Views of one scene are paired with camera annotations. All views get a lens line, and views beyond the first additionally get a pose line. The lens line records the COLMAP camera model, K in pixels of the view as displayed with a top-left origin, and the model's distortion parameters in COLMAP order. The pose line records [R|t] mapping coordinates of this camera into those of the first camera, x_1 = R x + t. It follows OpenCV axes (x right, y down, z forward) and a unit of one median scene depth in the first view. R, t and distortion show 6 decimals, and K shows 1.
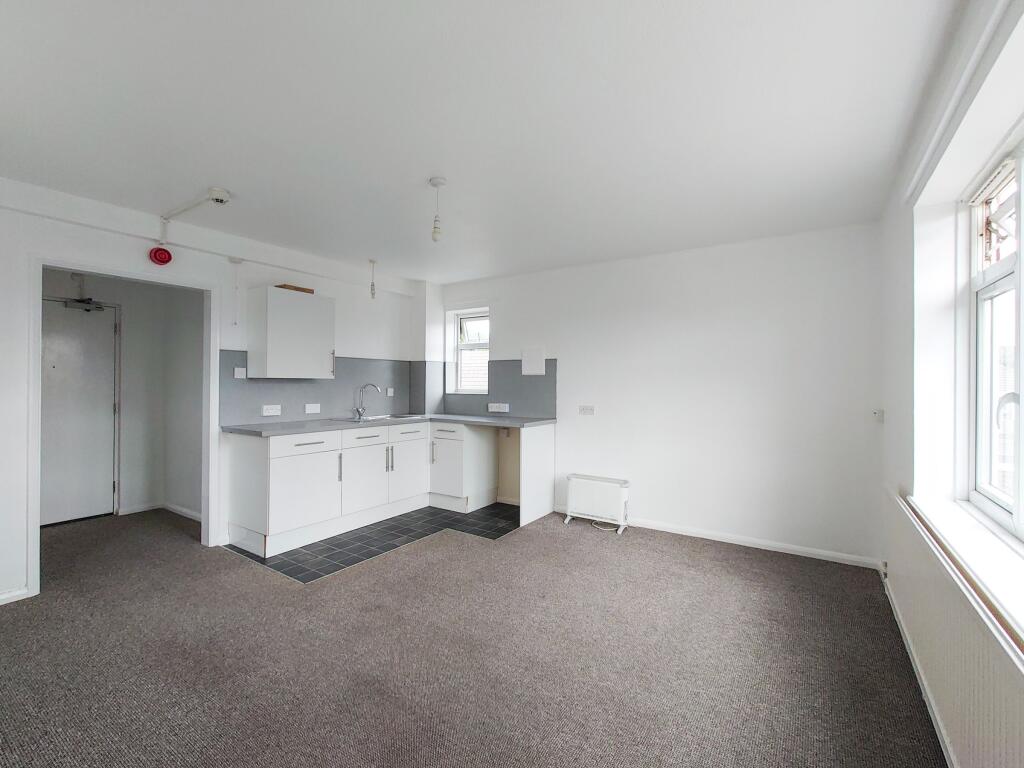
lens RADIAL K [[456.7, 0, 518.1], [0, 456.7, 383.3], [0, 0, 1]] dist [-0.001750, 0.000270]
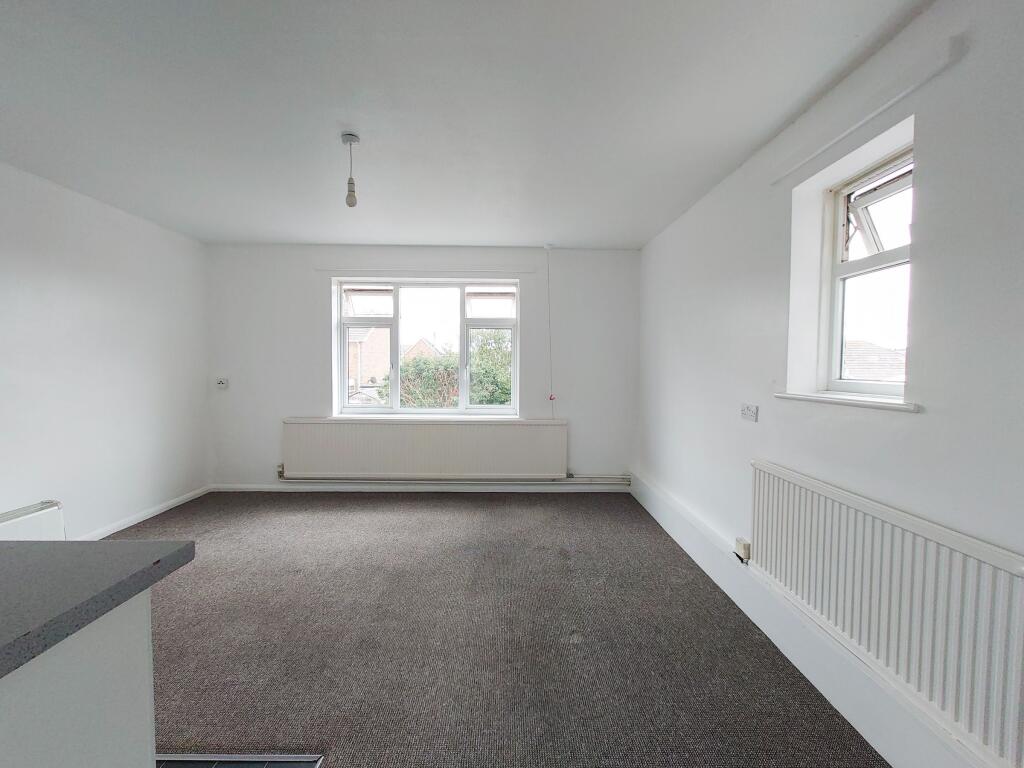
lens RADIAL K [[449.7, 0, 512.0], [0, 449.7, 384.0], [0, 0, 1]] dist [-0.001895, -0.000064]
pose [[-0.556856, -0.043717, 0.829457, -0.687547], [-0.010620, 0.998907, 0.045518, -0.003106], [-0.830541, 0.016538, -0.556712, 0.764978]]
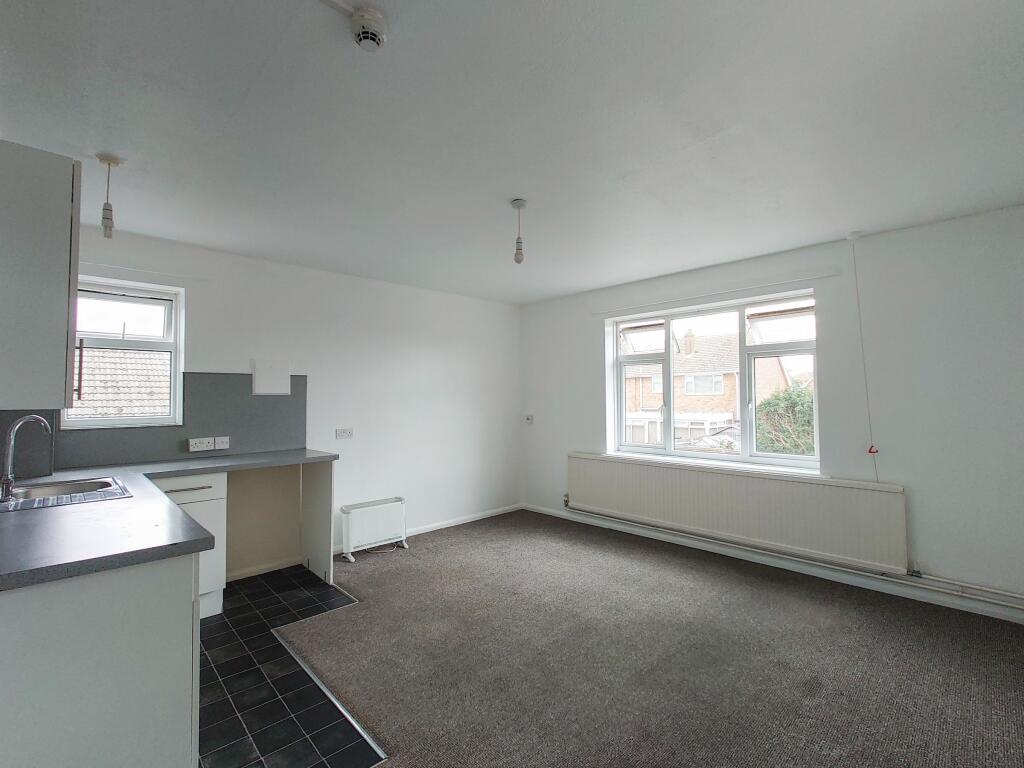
lens RADIAL K [[456.7, 0, 518.1], [0, 456.7, 383.3], [0, 0, 1]] dist [-0.001750, 0.000270]
pose [[0.213208, 0.025205, 0.976682, -0.705072], [0.007818, 0.999591, -0.027503, -0.015009], [-0.976976, 0.013499, 0.212923, 0.491645]]
